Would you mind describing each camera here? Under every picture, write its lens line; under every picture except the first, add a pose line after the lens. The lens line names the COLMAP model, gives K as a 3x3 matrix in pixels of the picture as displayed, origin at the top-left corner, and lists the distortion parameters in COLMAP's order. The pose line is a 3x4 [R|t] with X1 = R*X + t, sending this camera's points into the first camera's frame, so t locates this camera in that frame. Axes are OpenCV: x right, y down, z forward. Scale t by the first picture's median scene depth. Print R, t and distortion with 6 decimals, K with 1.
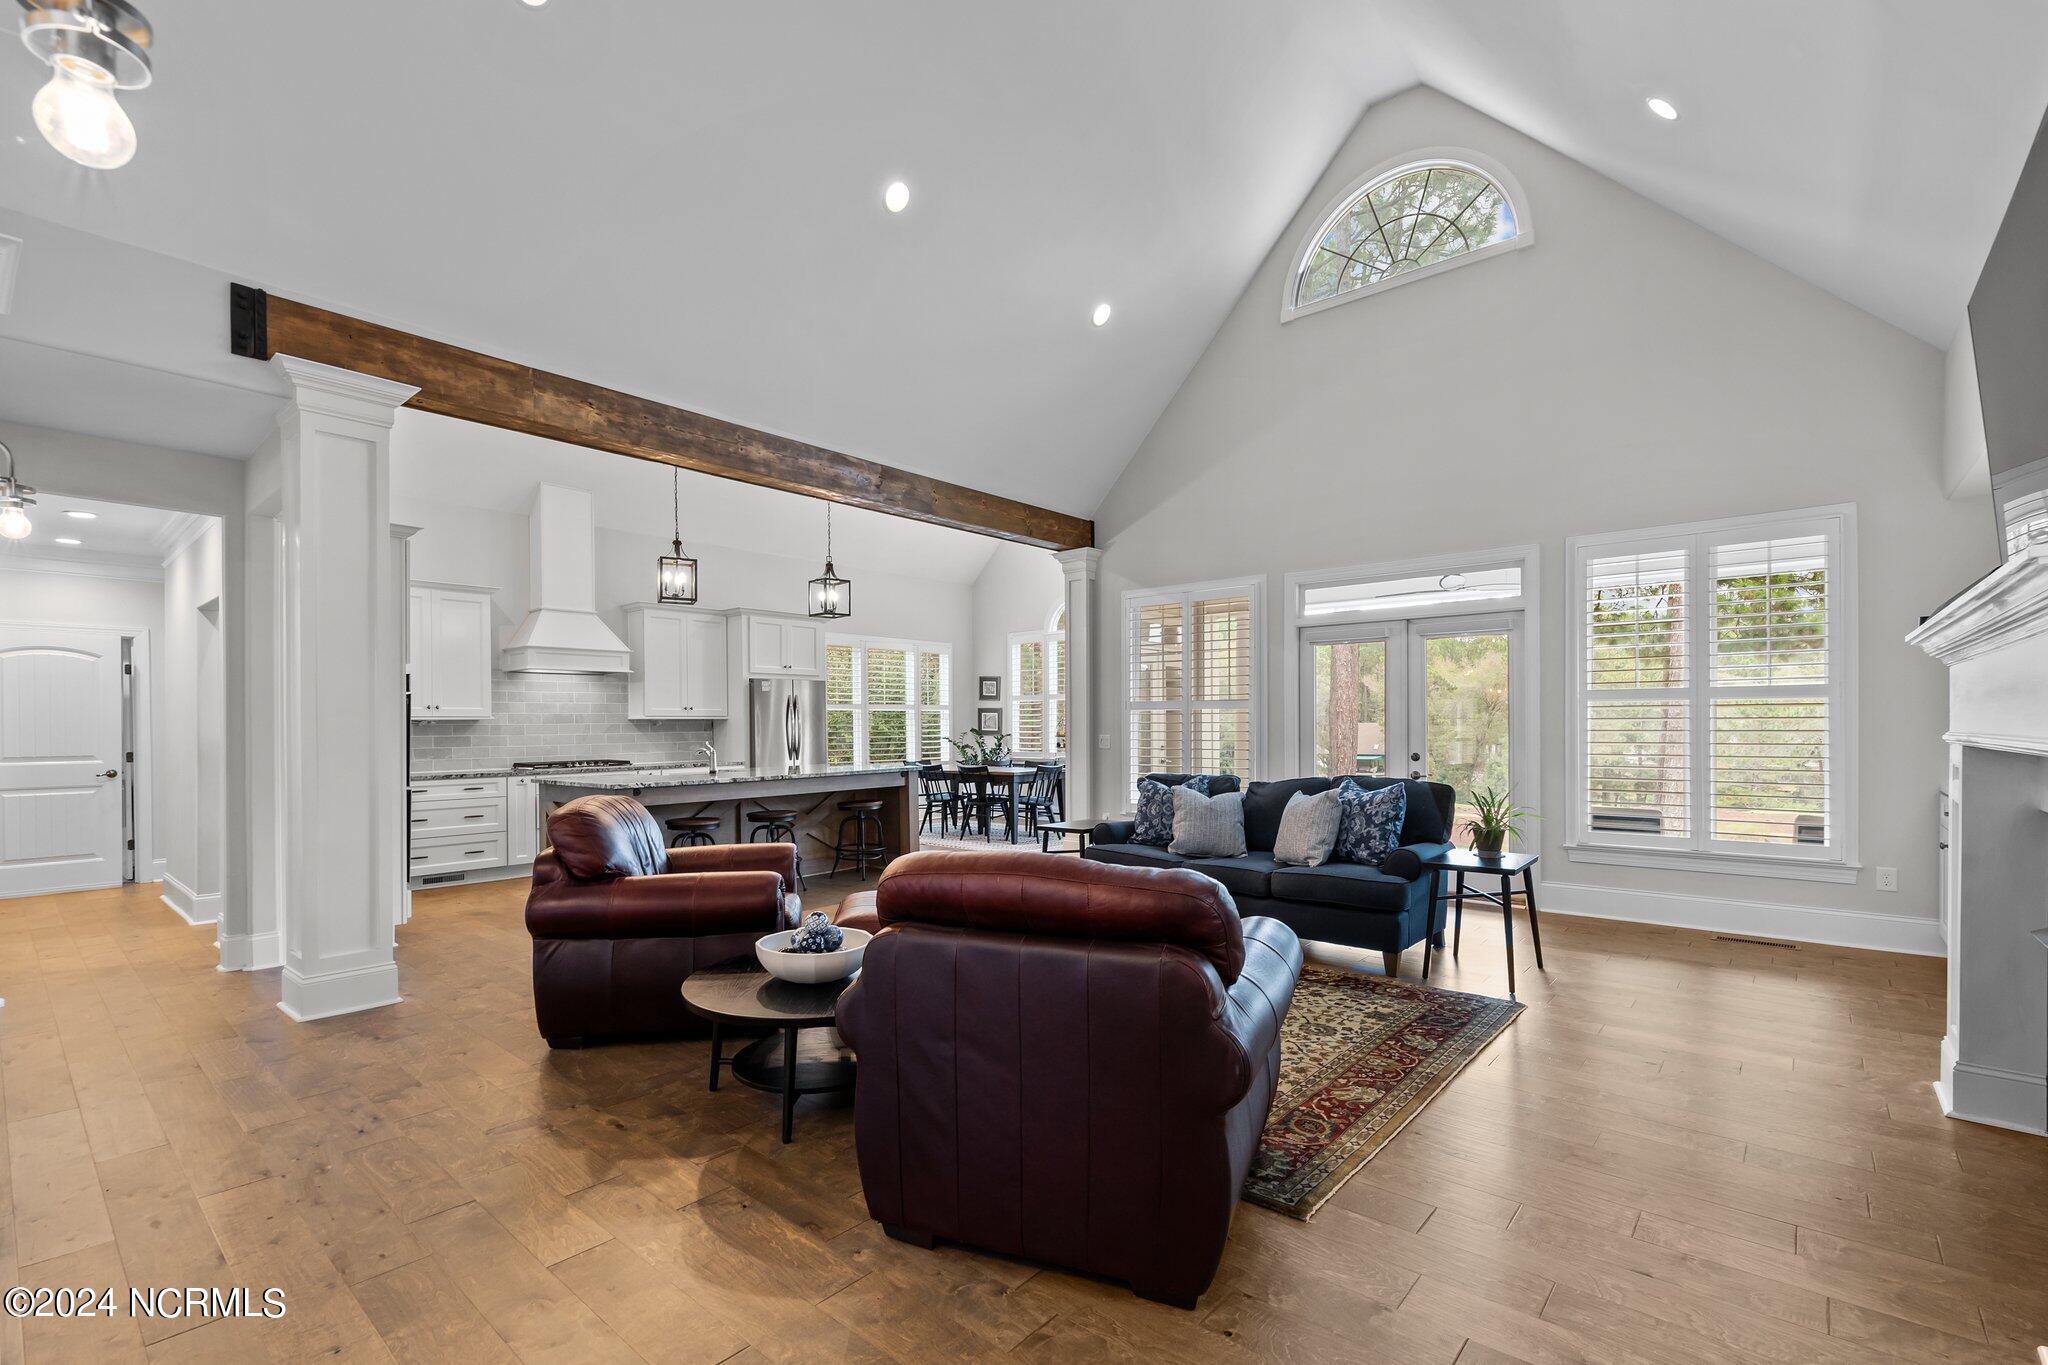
lens RADIAL K [[901.8, 0, 1008.5], [0, 901.8, 730.6], [0, 0, 1]] dist [-0.001674, -0.000185]
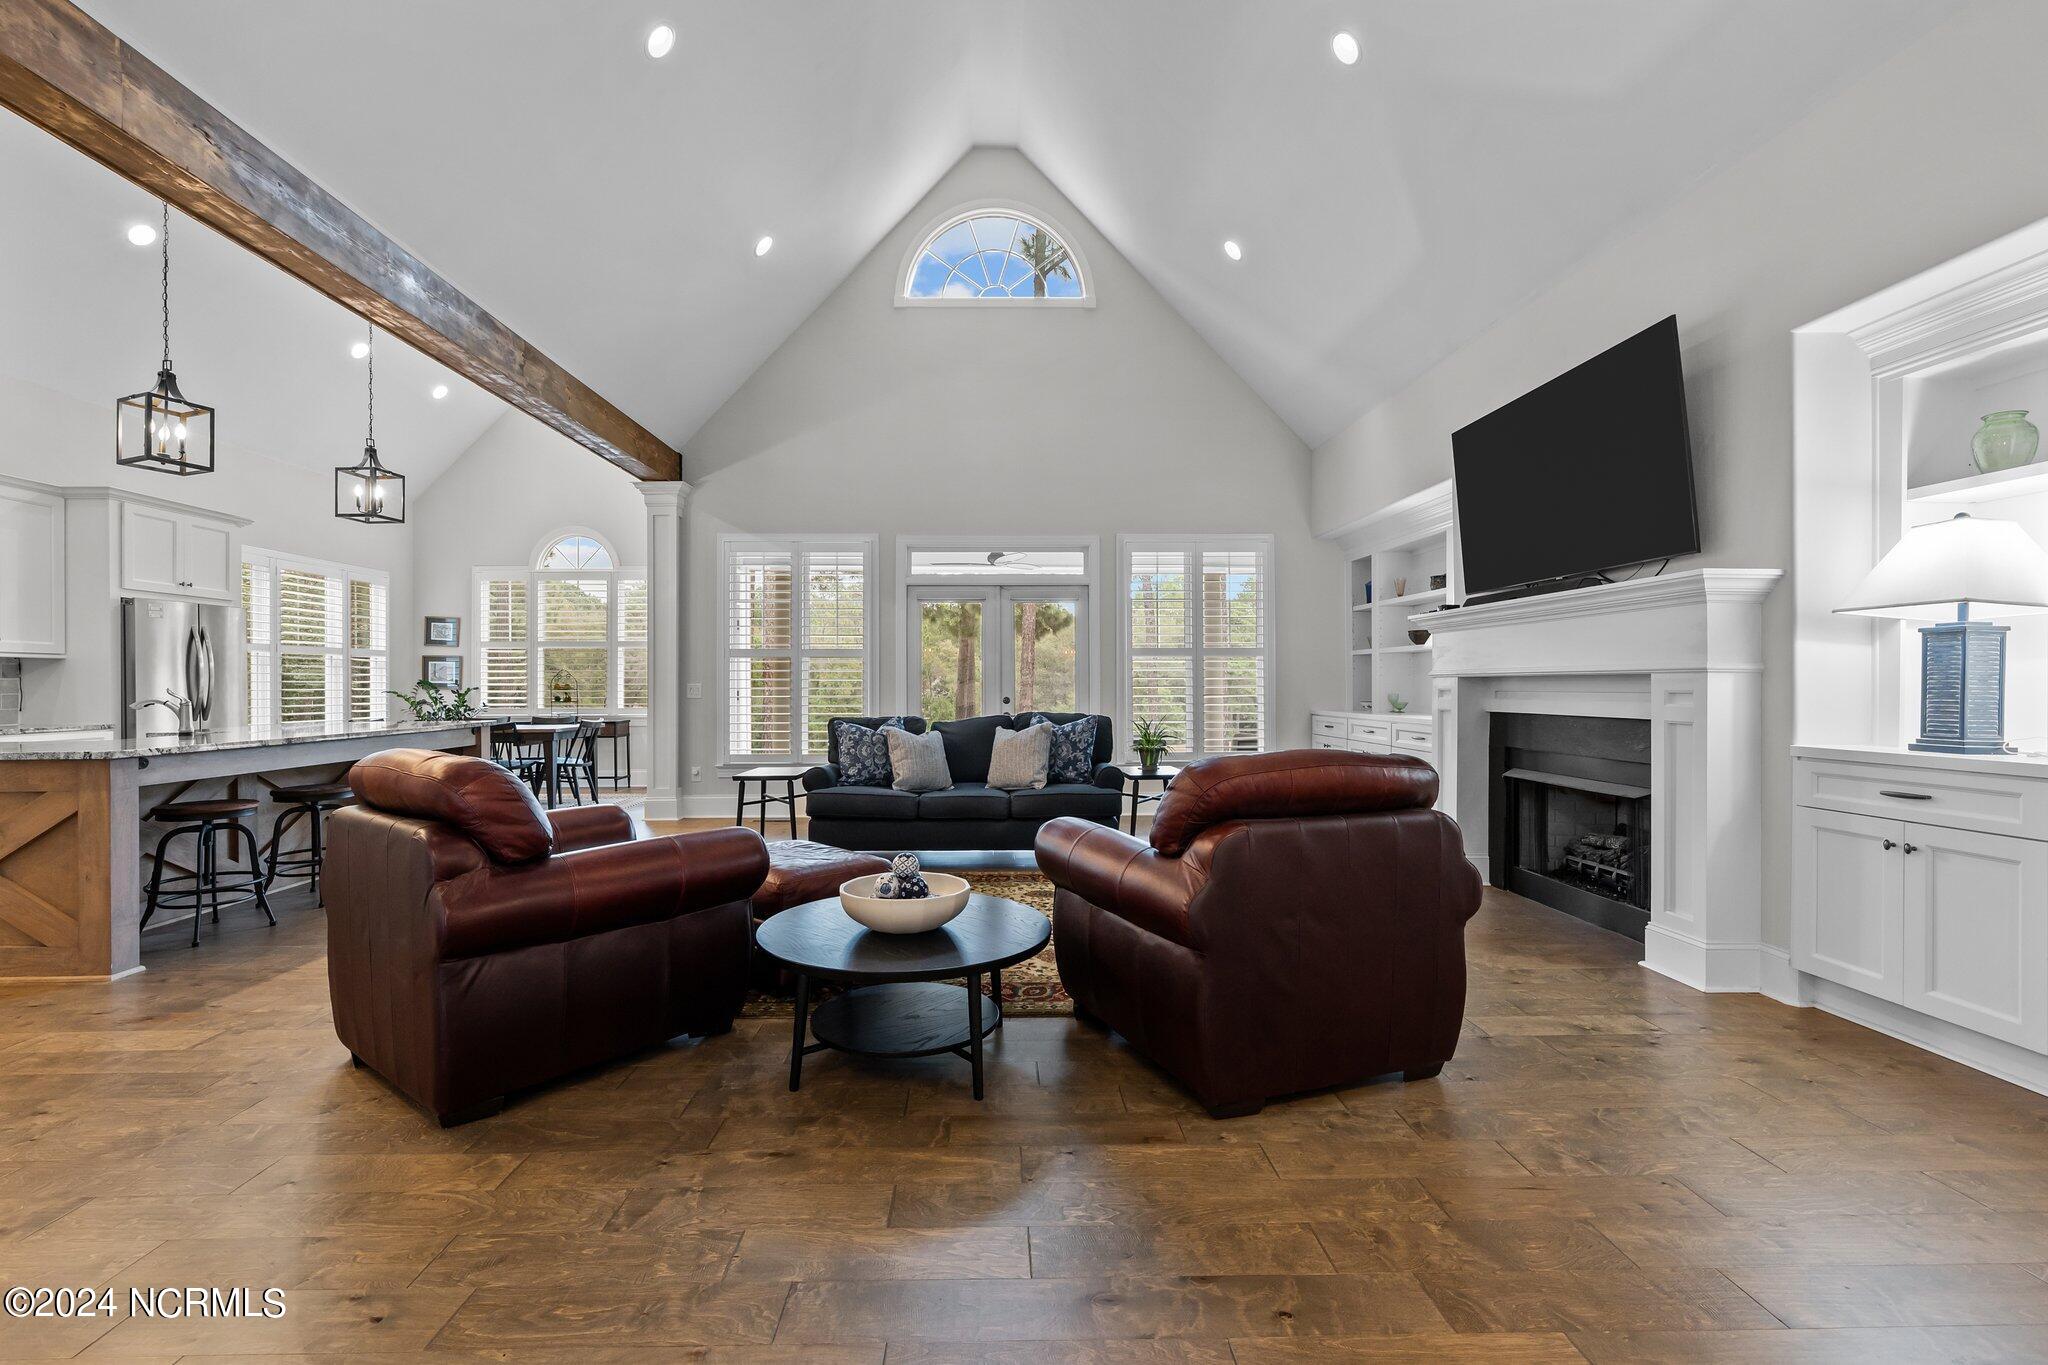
lens RADIAL K [[881.1, 0, 1004.7], [0, 881.1, 682.6], [0, 0, 1]] dist [-0.001007, 0.000847]
pose [[0.739594, 0.005884, 0.673027, -0.289820], [0.002949, 0.999924, -0.011982, 0.016651], [-0.673046, 0.010847, 0.739521, 0.112170]]
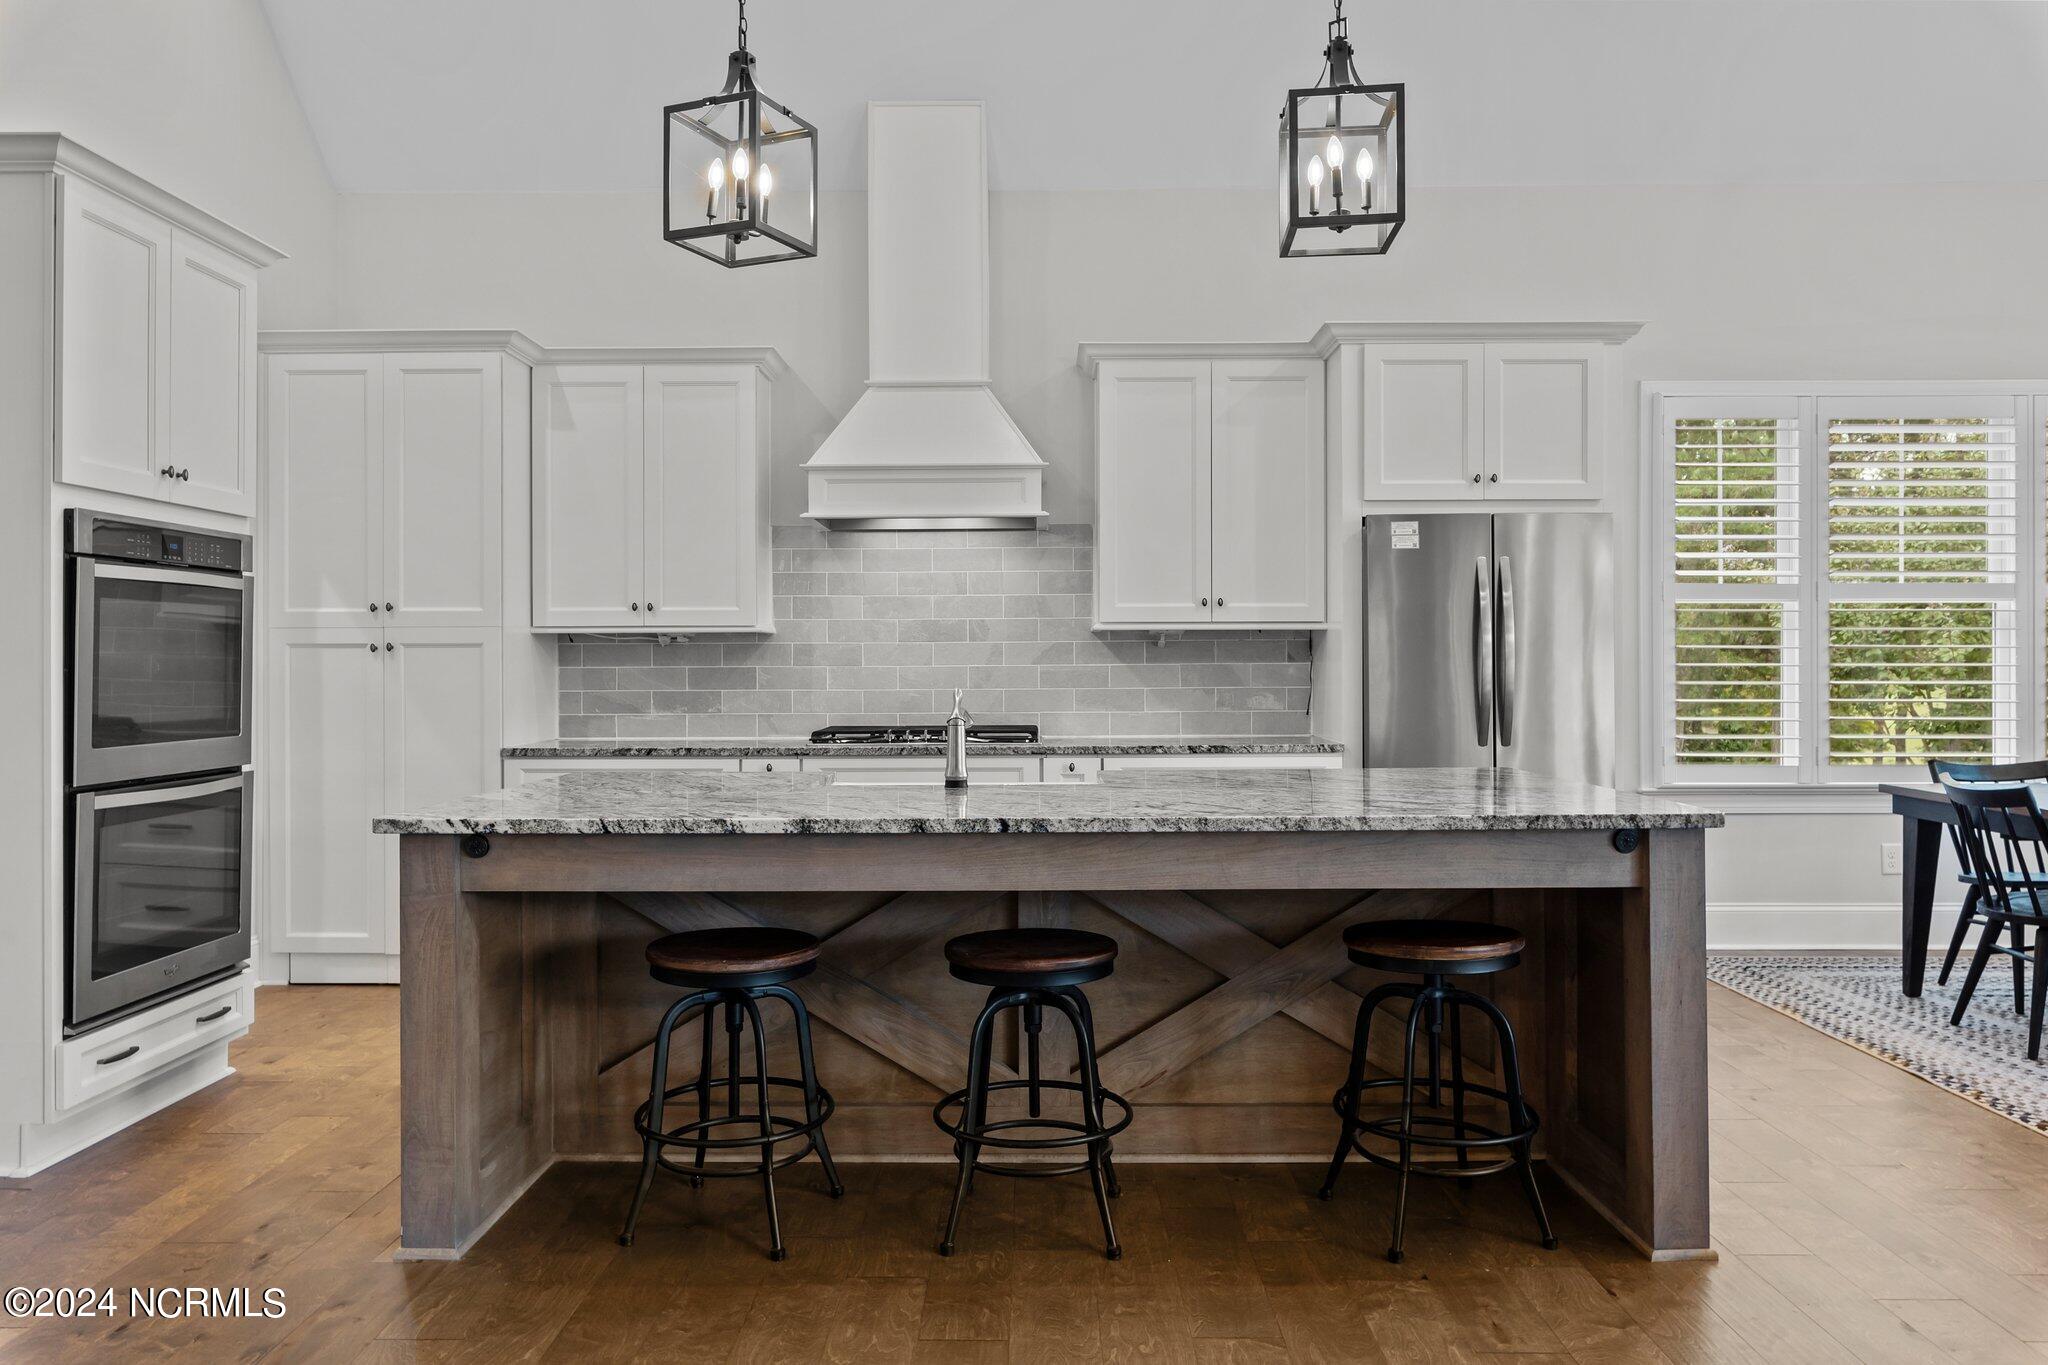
lens RADIAL K [[1378.9, 0, 1009.5], [0, 1378.9, 666.0], [0, 0, 1]] dist [0.000027, -0.003656]
pose [[0.646885, 0.007014, -0.762556, 0.055104], [-0.007294, 0.999969, 0.003010, 0.002286], [0.762553, 0.003615, 0.646916, 0.632245]]
